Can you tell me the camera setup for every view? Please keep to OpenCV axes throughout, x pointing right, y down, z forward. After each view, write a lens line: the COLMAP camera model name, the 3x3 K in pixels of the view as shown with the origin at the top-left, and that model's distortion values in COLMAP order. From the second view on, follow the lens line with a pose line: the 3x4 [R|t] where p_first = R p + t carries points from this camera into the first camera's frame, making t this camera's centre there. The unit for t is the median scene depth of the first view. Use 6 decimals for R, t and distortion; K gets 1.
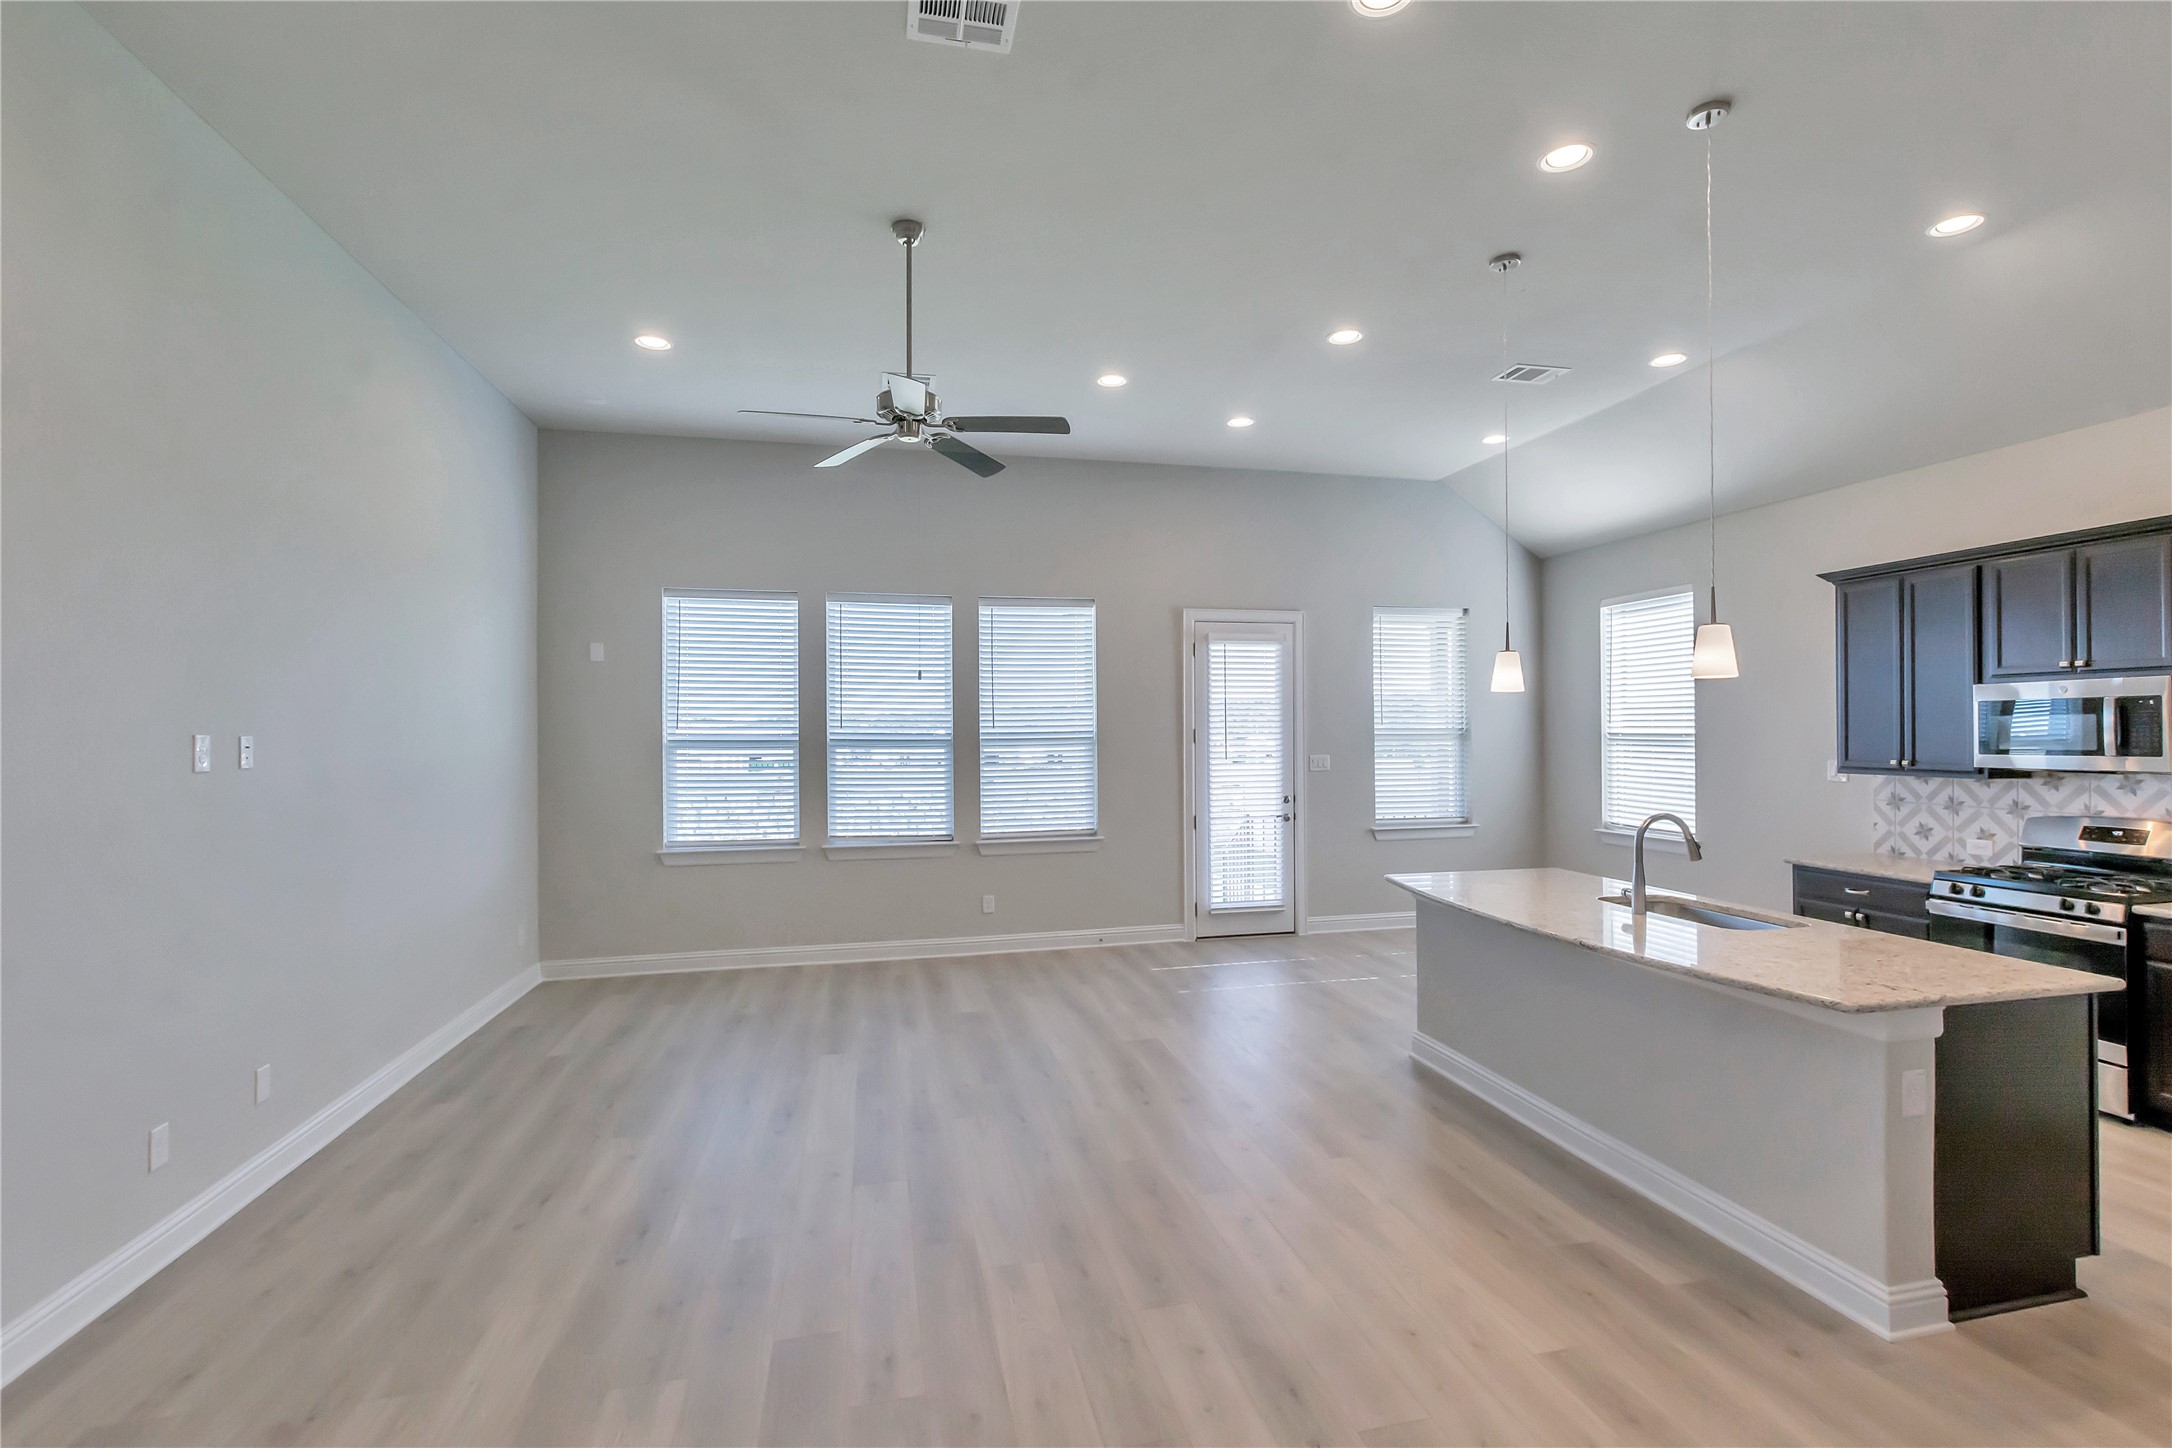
lens RADIAL K [[977.9, 0, 1122.1], [0, 977.9, 741.0], [0, 0, 1]] dist [0.007339, -0.002702]
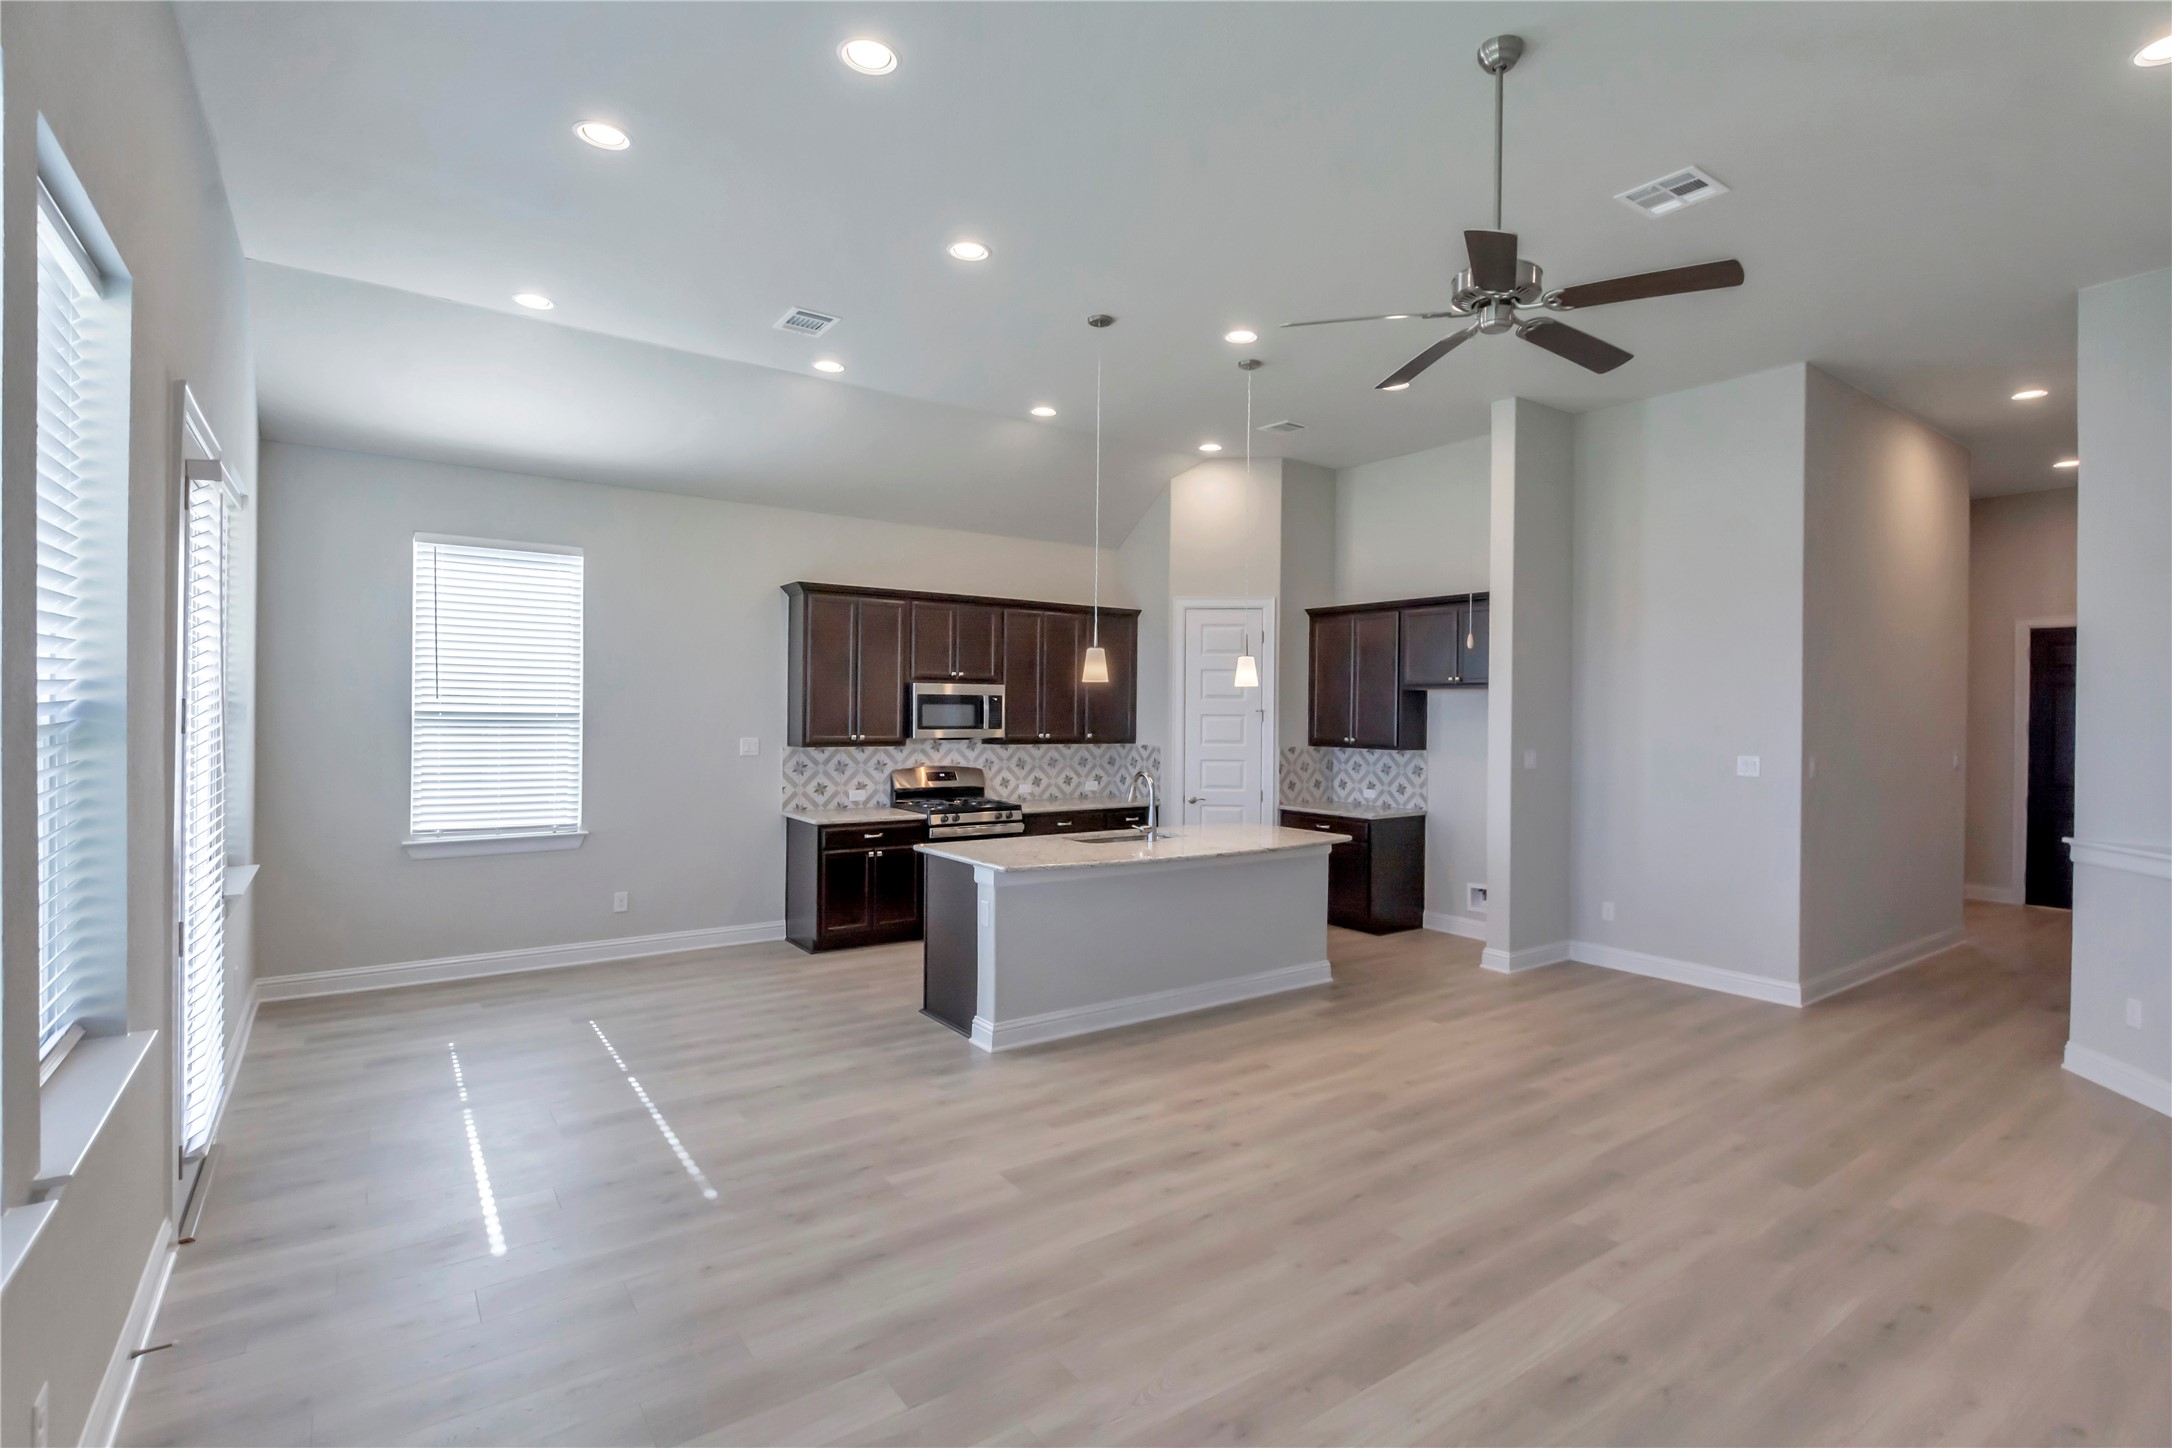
lens RADIAL K [[1030.5, 0, 1120.5], [0, 1030.5, 729.6], [0, 0, 1]] dist [-0.004183, -0.001402]
pose [[-0.369996, -0.013162, 0.928940, -0.609870], [-0.000130, 0.999900, 0.014116, -0.007344], [-0.929033, 0.005102, -0.369961, 1.121756]]
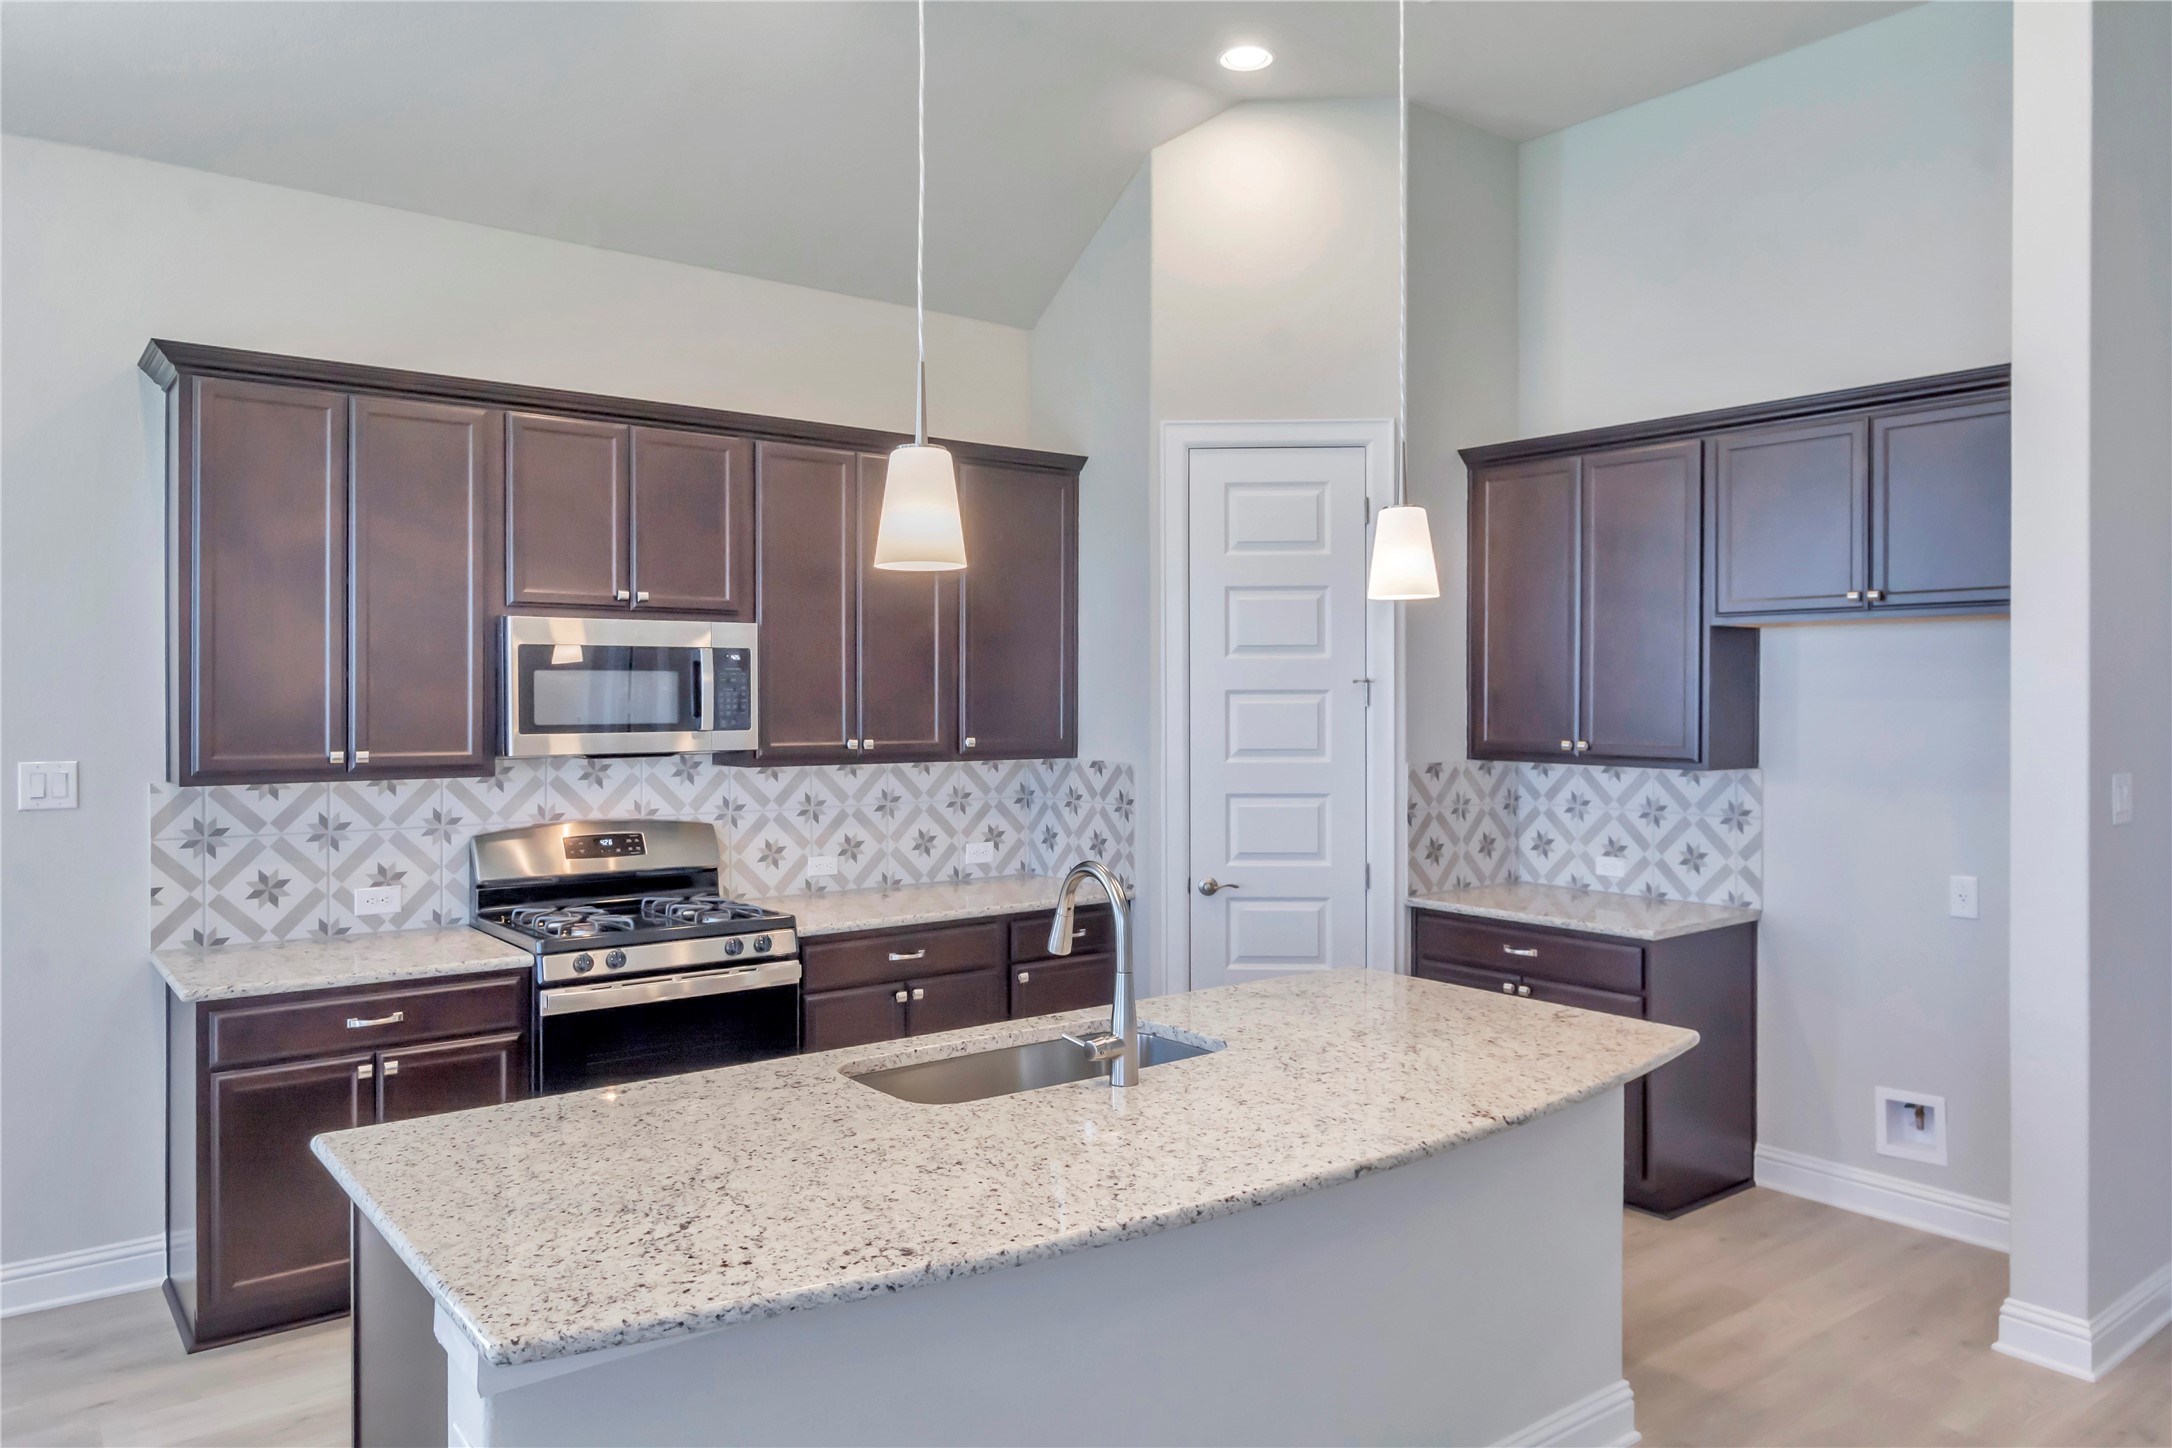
lens RADIAL K [[1474.9, 0, 1124.8], [0, 1474.9, 699.3], [0, 0, 1]] dist [0.002397, 0.004059]
pose [[-0.407996, 0.004172, 0.912974, -0.073930], [0.009891, 0.999951, -0.000149, -0.002938], [-0.912930, 0.008970, -0.408017, 0.892518]]
